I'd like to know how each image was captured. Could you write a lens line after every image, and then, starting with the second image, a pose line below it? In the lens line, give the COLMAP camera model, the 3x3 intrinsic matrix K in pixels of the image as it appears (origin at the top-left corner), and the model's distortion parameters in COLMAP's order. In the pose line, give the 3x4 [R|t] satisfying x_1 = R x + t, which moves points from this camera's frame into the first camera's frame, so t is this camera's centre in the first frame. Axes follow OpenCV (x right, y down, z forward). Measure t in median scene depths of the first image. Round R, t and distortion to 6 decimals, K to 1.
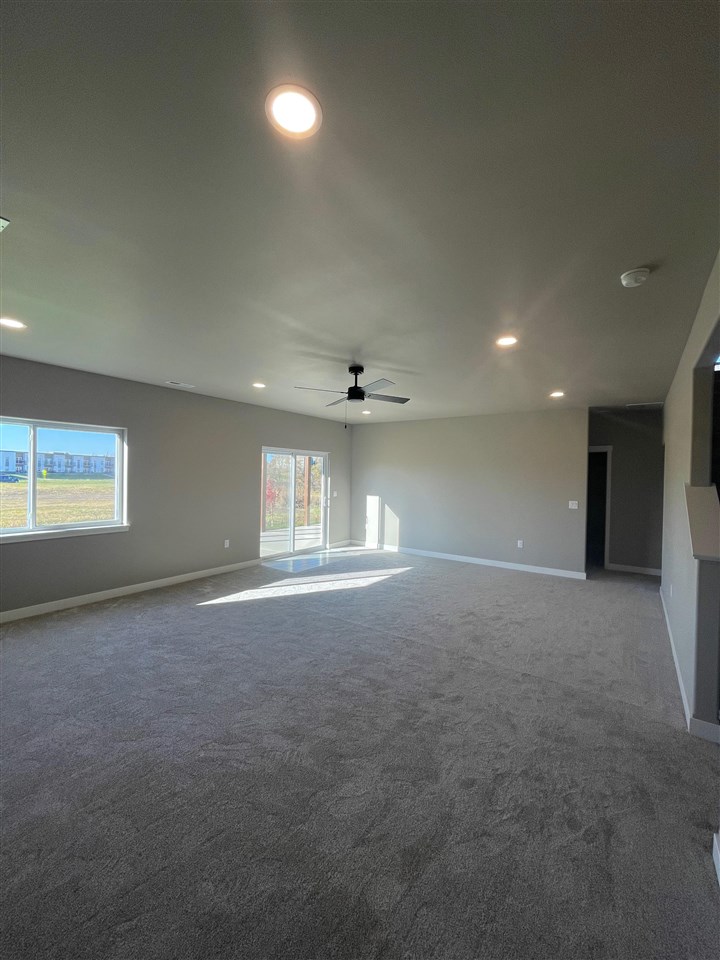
lens RADIAL K [[387.1, 0, 360.0], [0, 387.1, 480.0], [0, 0, 1]] dist [0.000108, 0.000012]
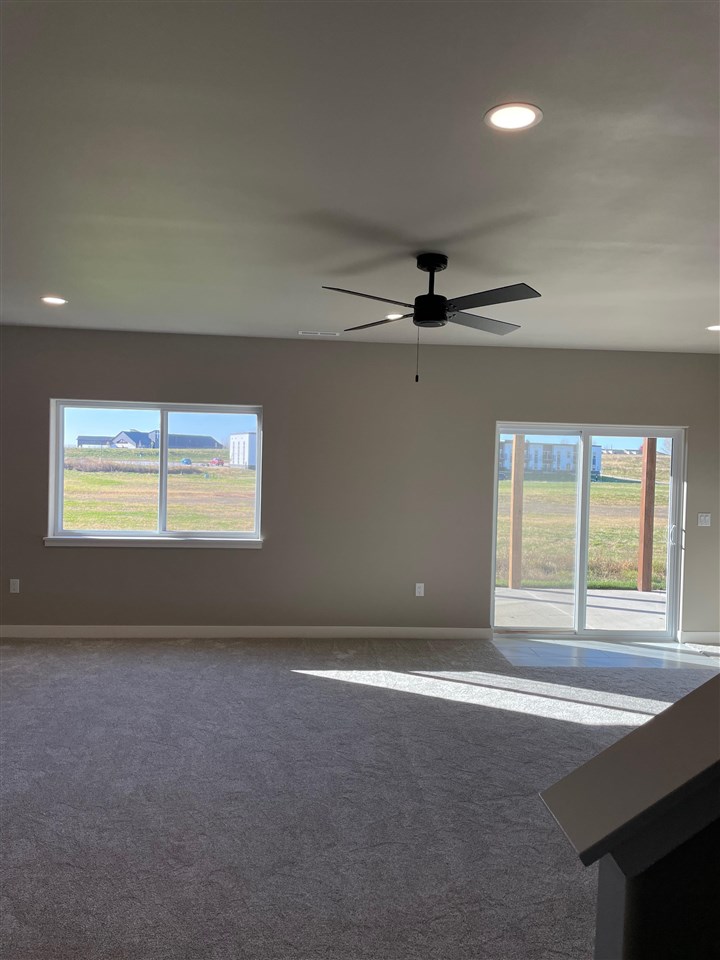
lens RADIAL K [[722.9, 0, 360.3], [0, 722.9, 476.0], [0, 0, 1]] dist [0.101784, -0.155256]
pose [[0.637355, 0.014233, -0.770439, 0.490645], [-0.024644, 0.999694, -0.001919, -0.003964], [0.770176, 0.020210, 0.637511, 0.252927]]
